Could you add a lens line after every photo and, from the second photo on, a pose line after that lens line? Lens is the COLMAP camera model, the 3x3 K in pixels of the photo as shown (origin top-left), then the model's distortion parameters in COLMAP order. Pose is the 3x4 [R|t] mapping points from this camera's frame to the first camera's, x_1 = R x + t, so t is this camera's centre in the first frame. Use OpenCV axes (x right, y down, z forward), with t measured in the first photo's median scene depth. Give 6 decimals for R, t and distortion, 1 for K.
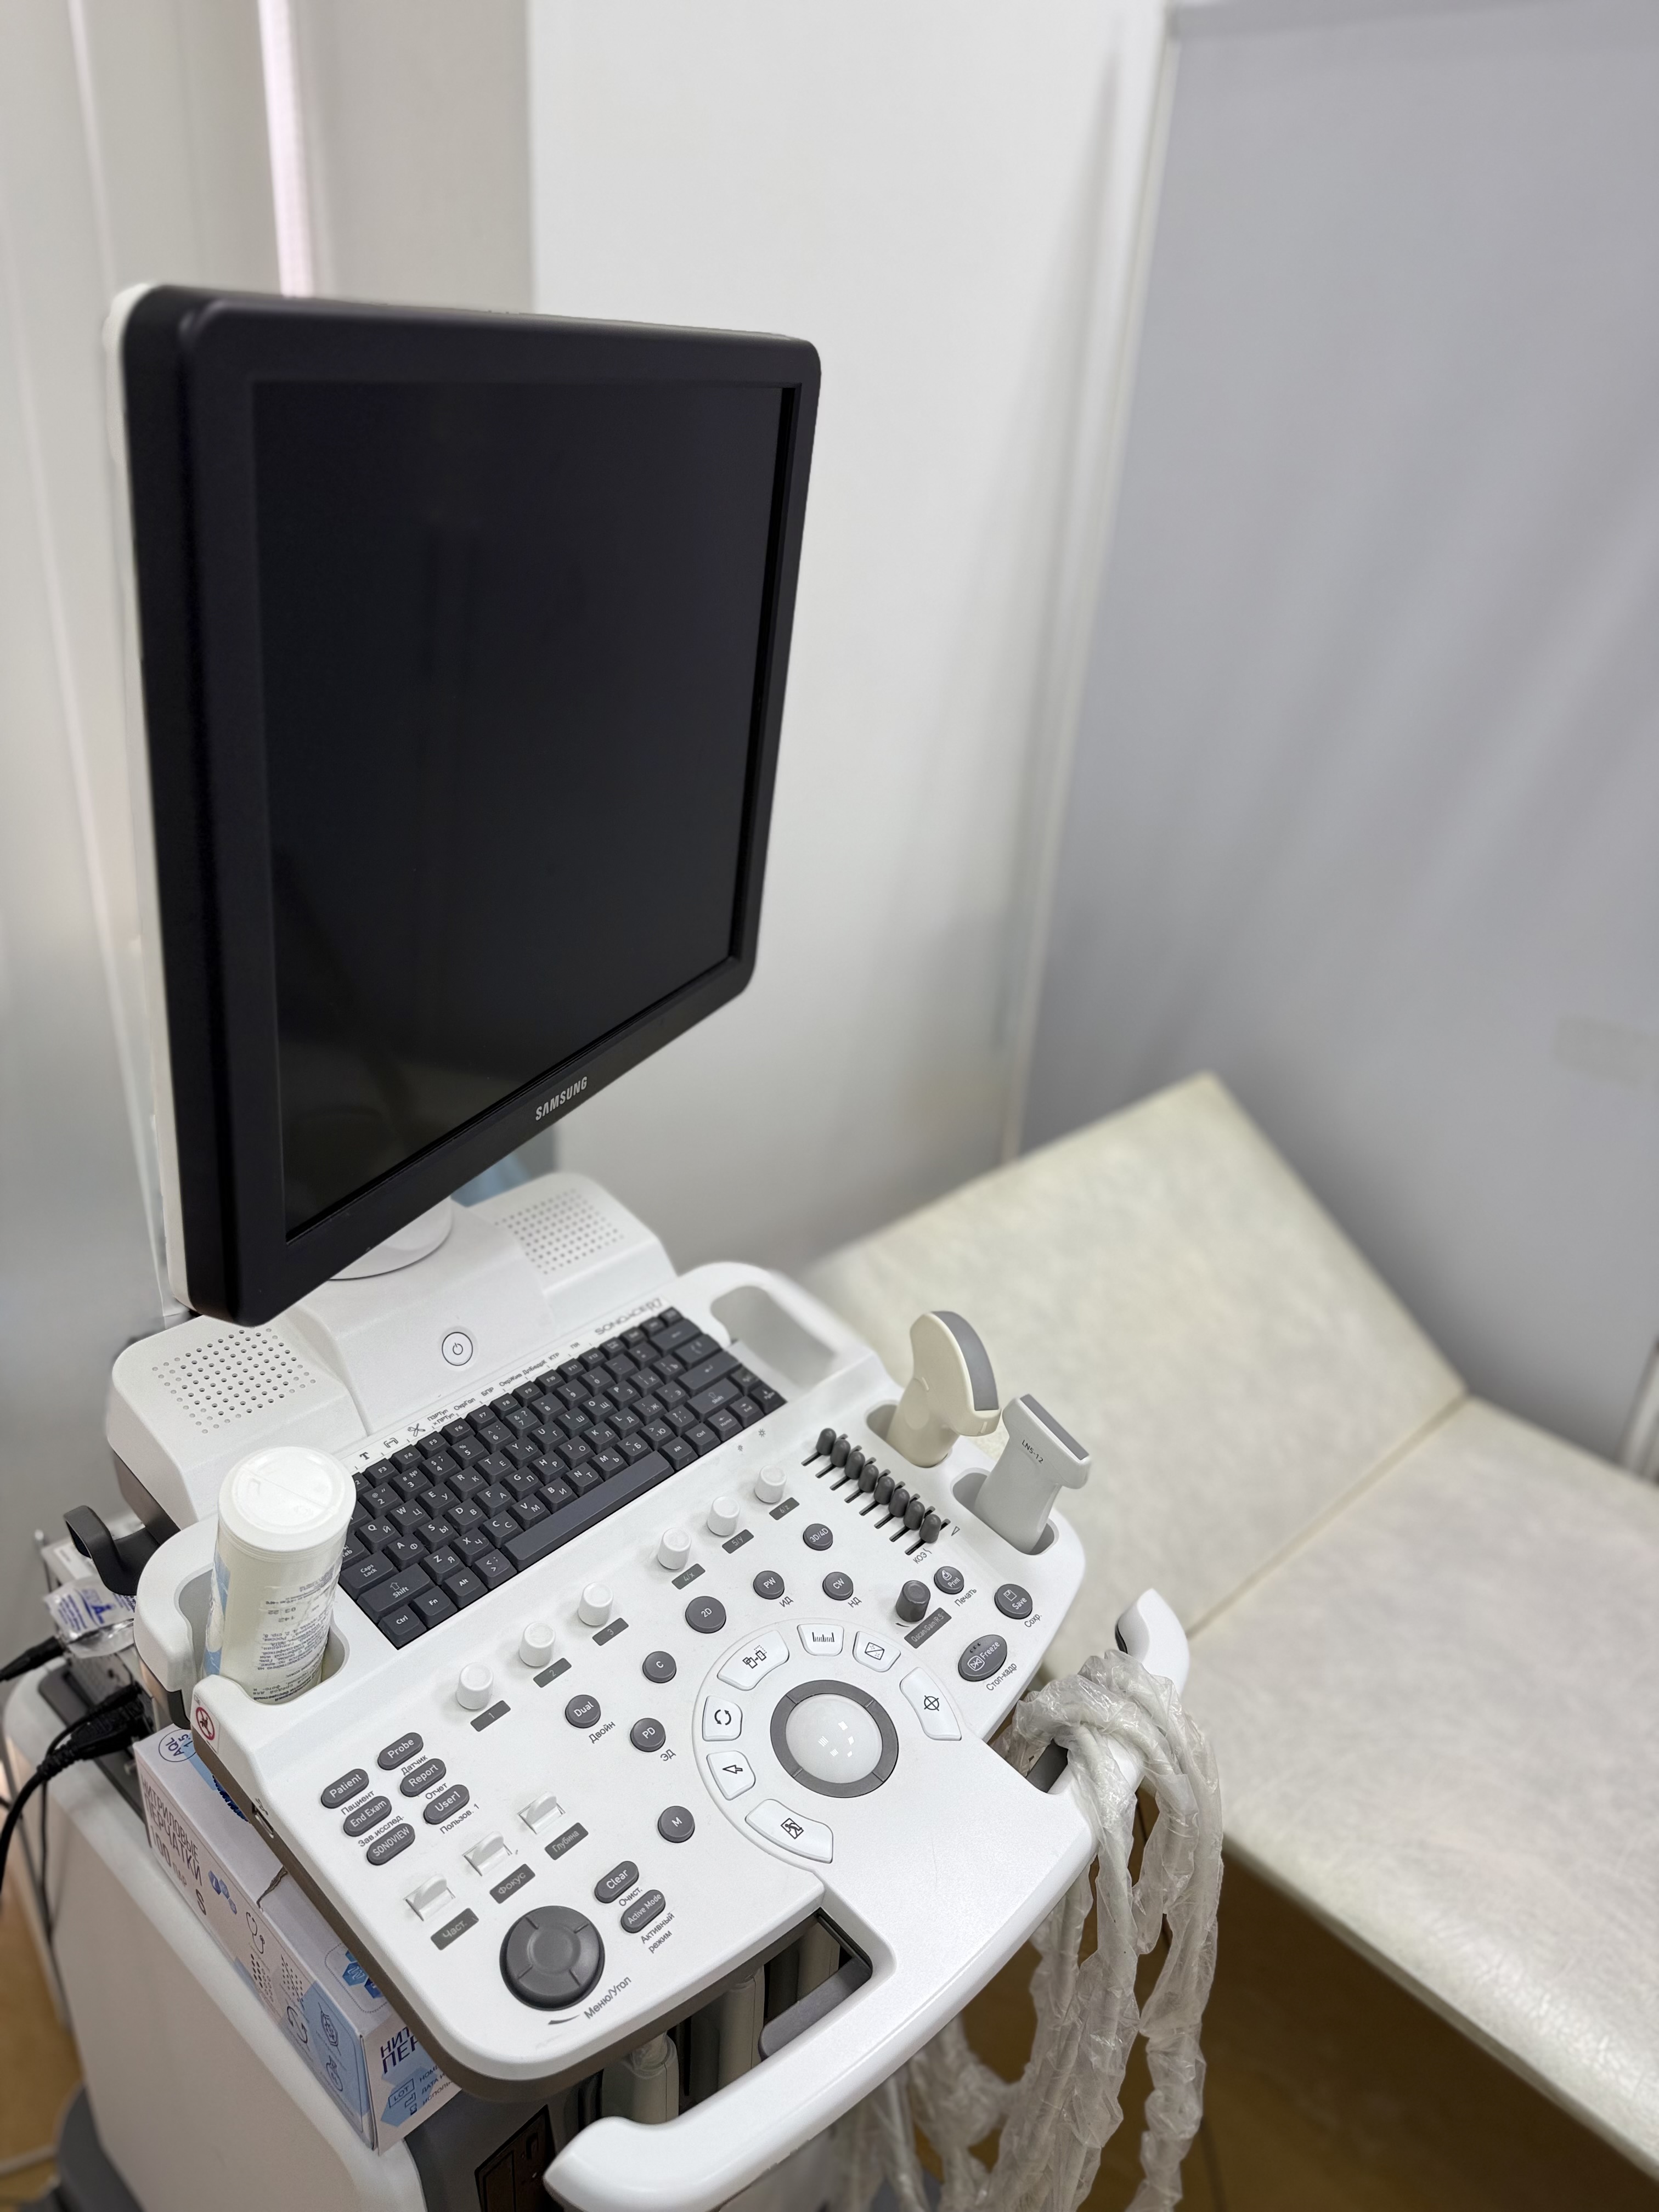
lens RADIAL K [[1571.3, 0, 829.5], [0, 1571.3, 1106.0], [0, 0, 1]] dist [0.132362, -0.367741]
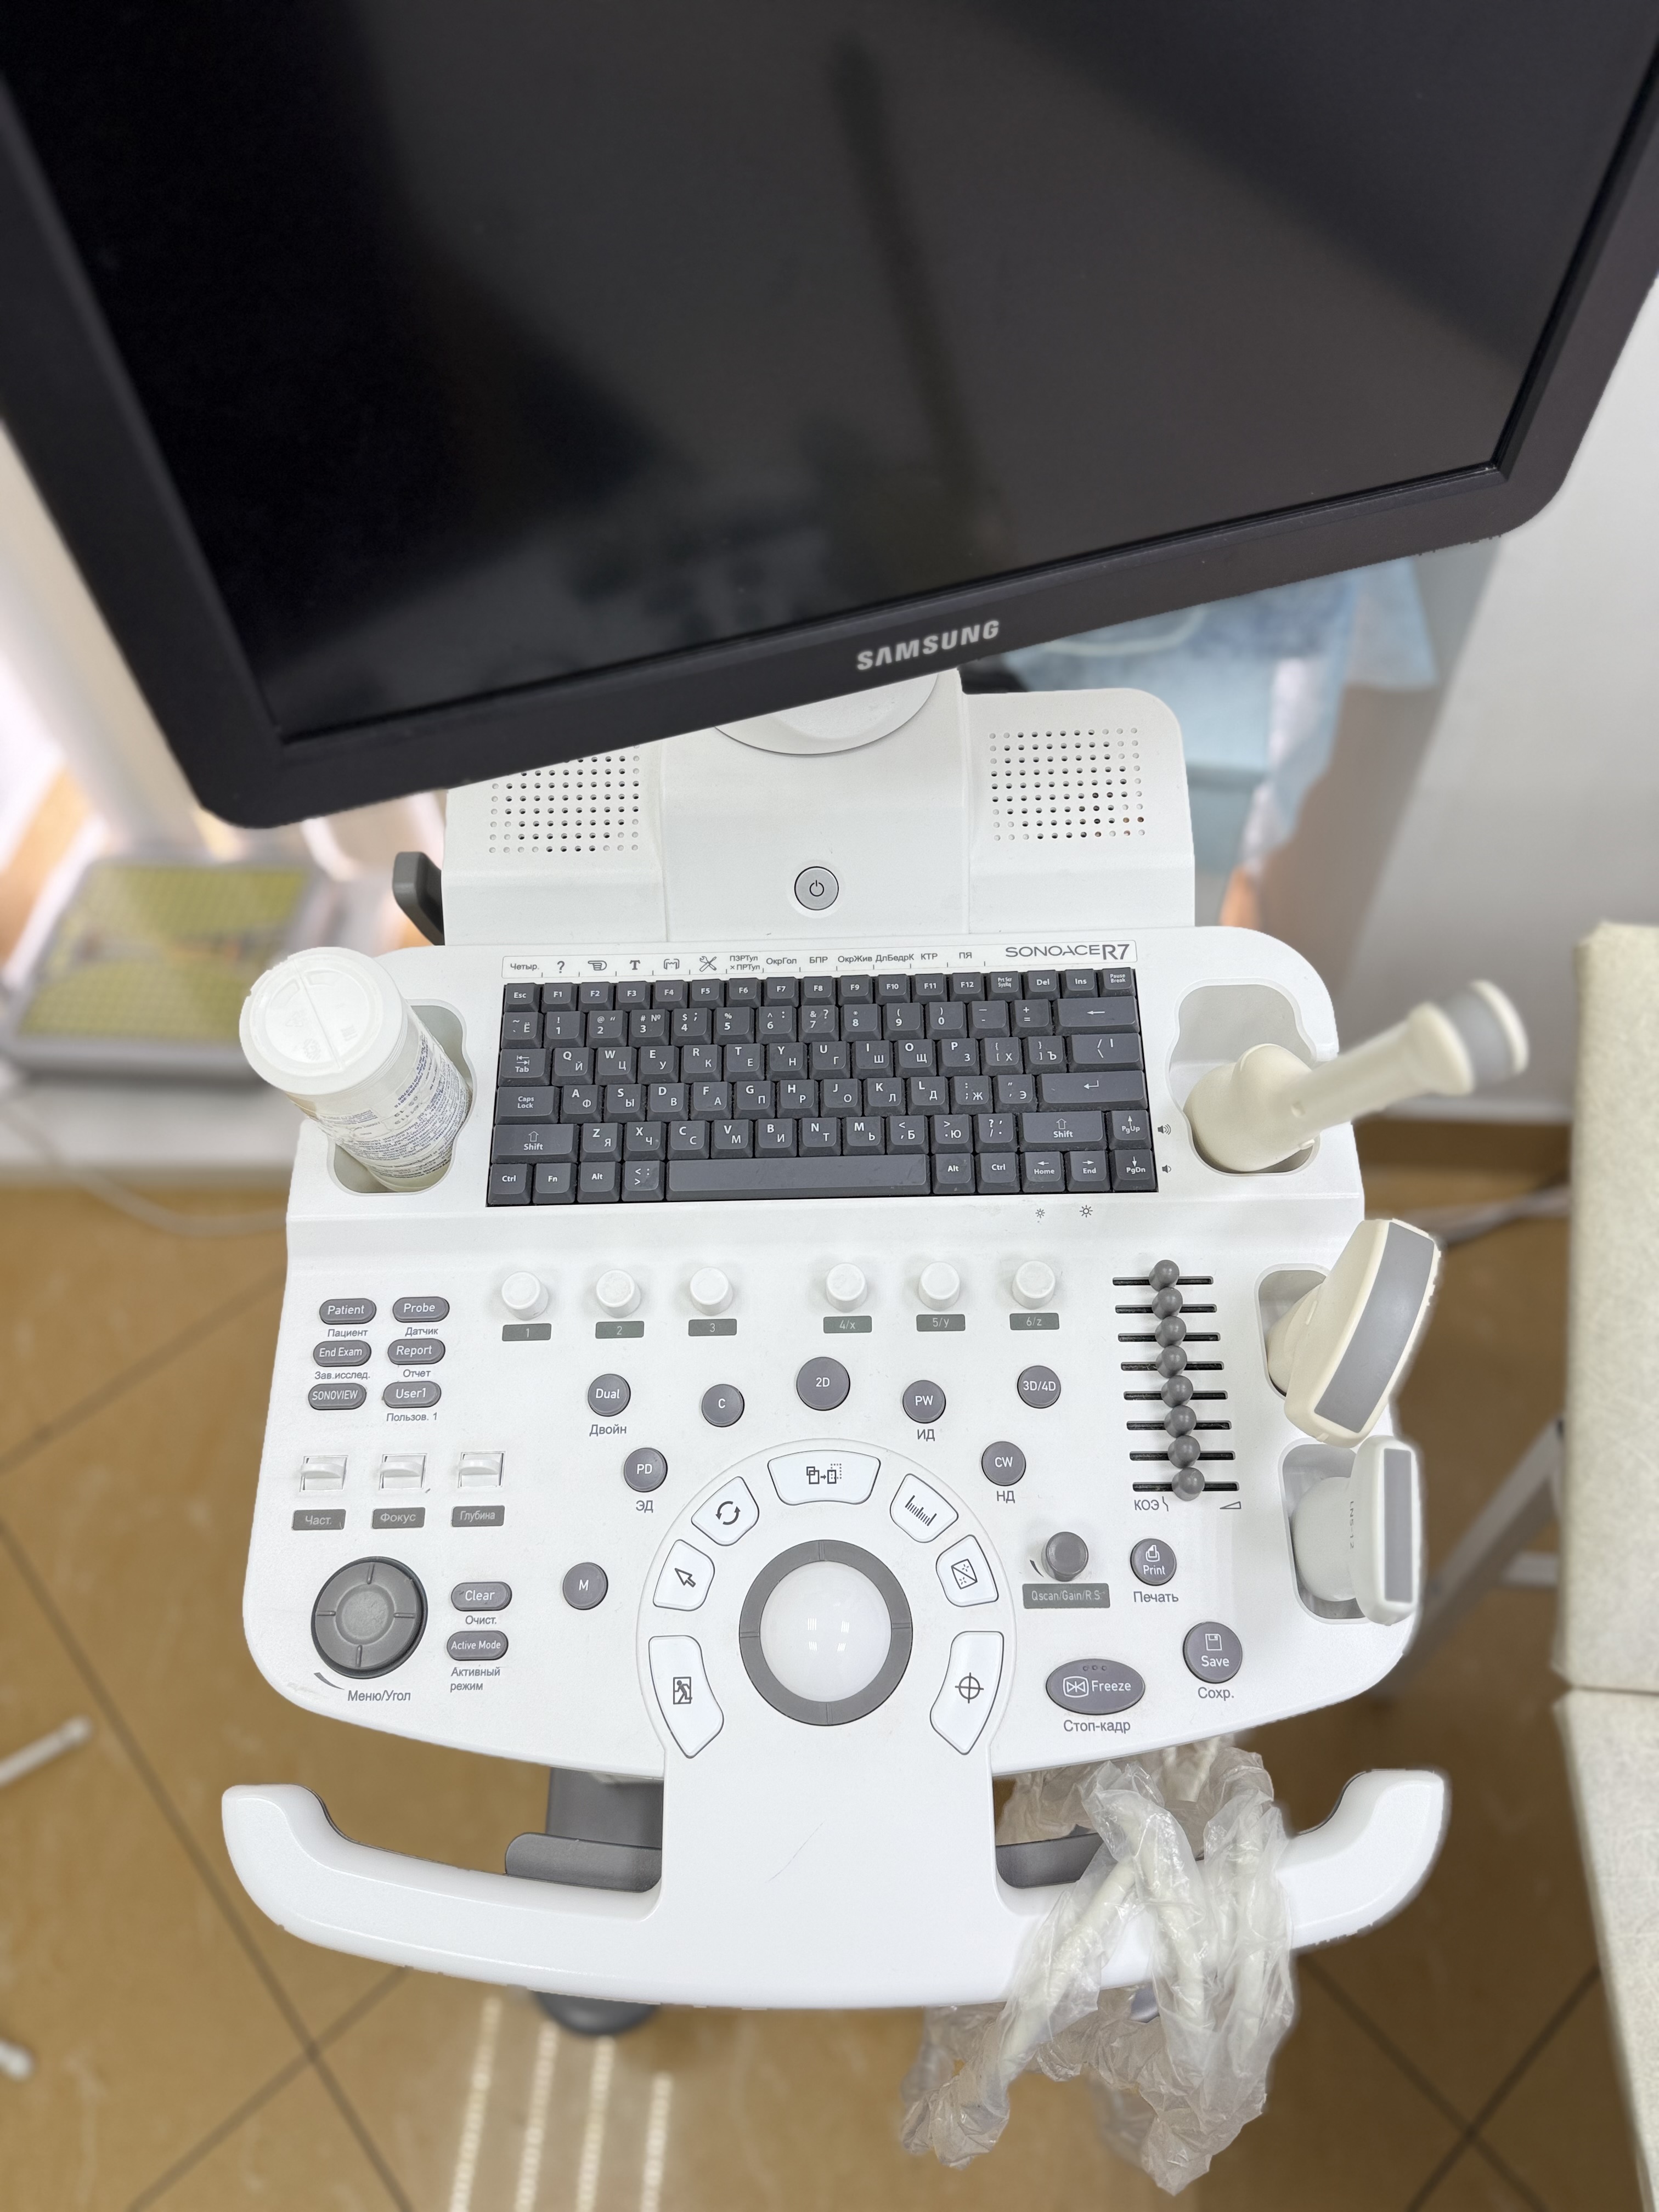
lens RADIAL K [[1571.3, 0, 829.5], [0, 1571.3, 1106.0], [0, 0, 1]] dist [0.132362, -0.367741]
pose [[0.656892, 0.566940, -0.497063, 0.227893], [-0.258111, 0.788504, 0.558247, -0.210356], [0.708429, -0.238410, 0.664296, 0.541394]]
